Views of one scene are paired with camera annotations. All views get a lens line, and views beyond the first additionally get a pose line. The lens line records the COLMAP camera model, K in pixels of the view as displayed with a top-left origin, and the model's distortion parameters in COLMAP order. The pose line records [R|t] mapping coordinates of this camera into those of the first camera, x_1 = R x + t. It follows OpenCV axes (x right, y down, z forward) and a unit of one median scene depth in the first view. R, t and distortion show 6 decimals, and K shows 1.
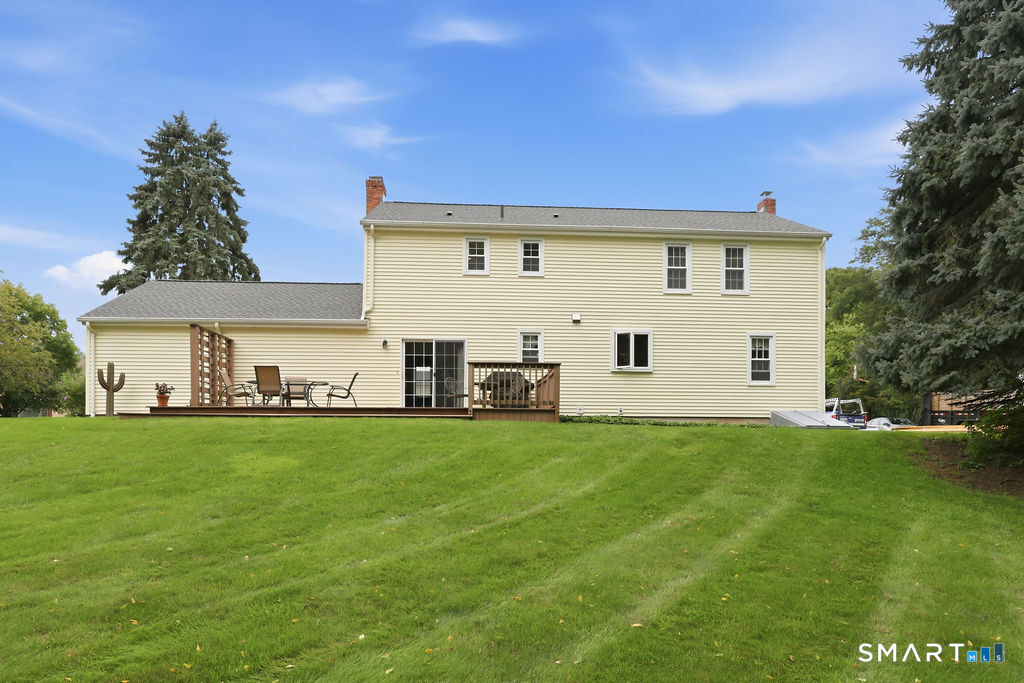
lens RADIAL K [[617.0, 0, 491.2], [0, 617.0, 364.8], [0, 0, 1]] dist [-0.004402, 0.003288]
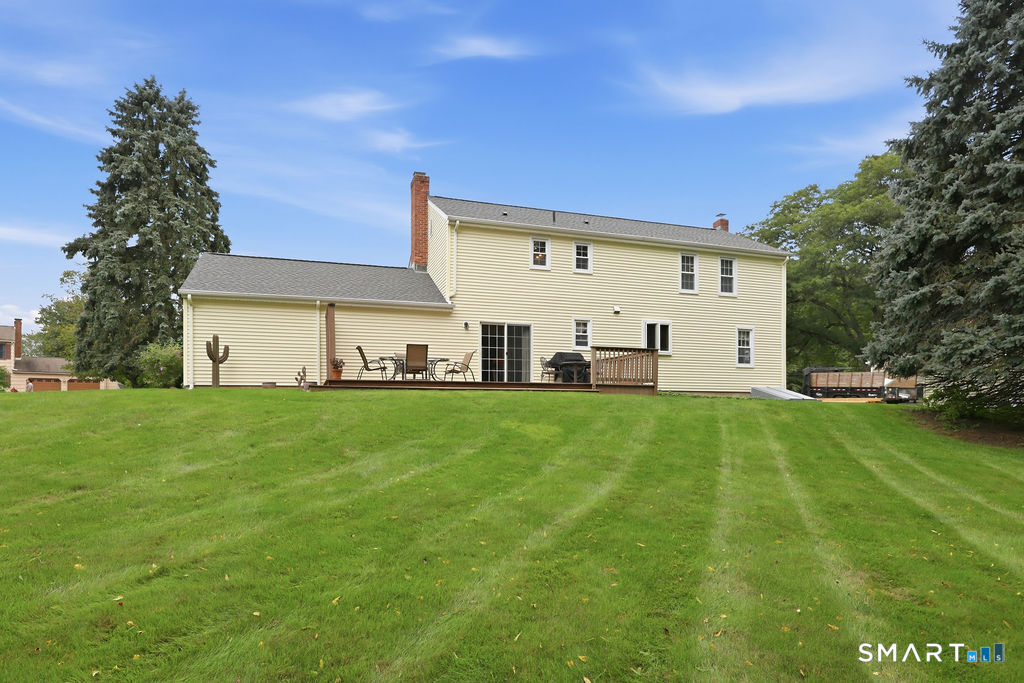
lens RADIAL K [[568.9, 0, 511.3], [0, 568.9, 341.5], [0, 0, 1]] dist [-0.005644, -0.002509]
pose [[0.968768, 0.027670, 0.246419, -0.339852], [-0.028218, 0.999601, -0.001307, -0.005360], [-0.246357, -0.005687, 0.969162, -0.039945]]
